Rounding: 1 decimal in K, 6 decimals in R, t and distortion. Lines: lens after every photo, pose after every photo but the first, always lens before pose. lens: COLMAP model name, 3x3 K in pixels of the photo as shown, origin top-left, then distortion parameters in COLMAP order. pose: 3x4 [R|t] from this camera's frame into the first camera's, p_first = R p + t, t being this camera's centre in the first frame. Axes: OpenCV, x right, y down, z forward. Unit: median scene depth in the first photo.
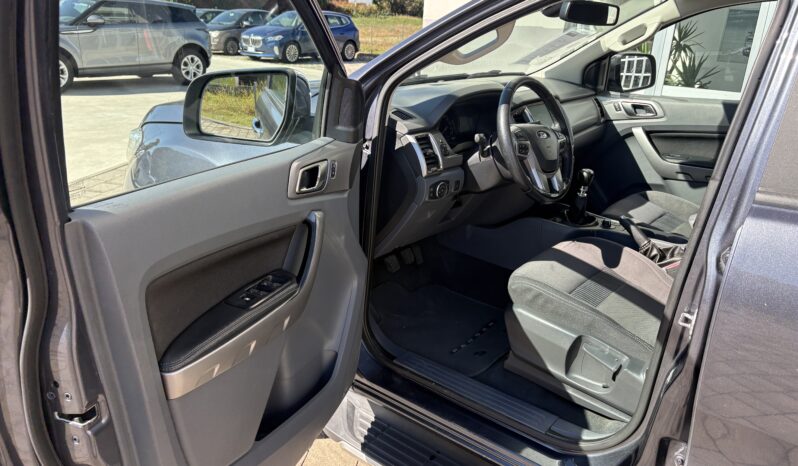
lens RADIAL K [[602.7, 0, 397.6], [0, 602.7, 234.9], [0, 0, 1]] dist [0.048508, -0.048820]
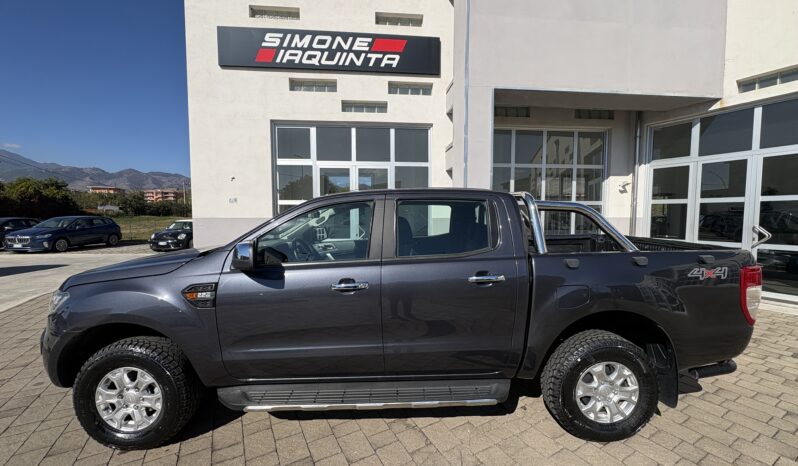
lens RADIAL K [[317.7, 0, 399.0], [0, 317.7, 233.0], [0, 0, 1]] dist [-0.000804, 0.000308]
pose [[0.769311, -0.086821, 0.632948, -0.245184], [0.254948, 0.950140, -0.179544, 0.068452], [-0.585801, 0.299494, 0.753087, -0.255220]]
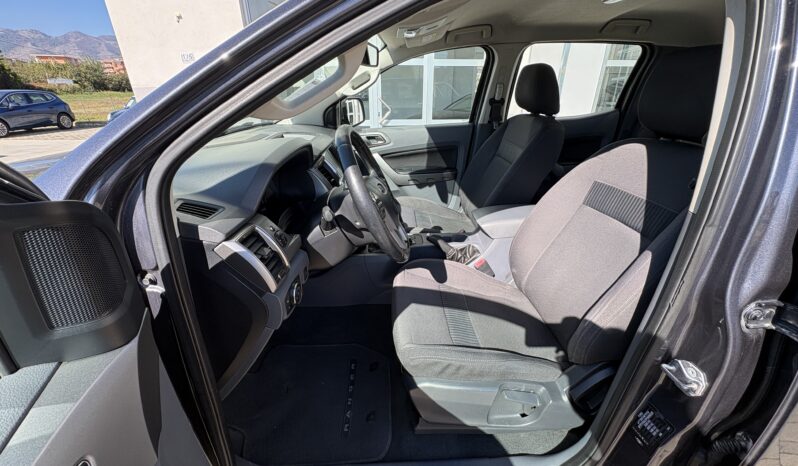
lens RADIAL K [[317.7, 0, 399.0], [0, 317.7, 233.0], [0, 0, 1]] dist [-0.000804, 0.000308]
pose [[0.758484, -0.314981, 0.570516, -0.021199], [0.261670, 0.948967, 0.176040, -0.125186], [-0.596850, 0.015764, 0.802198, 0.428096]]
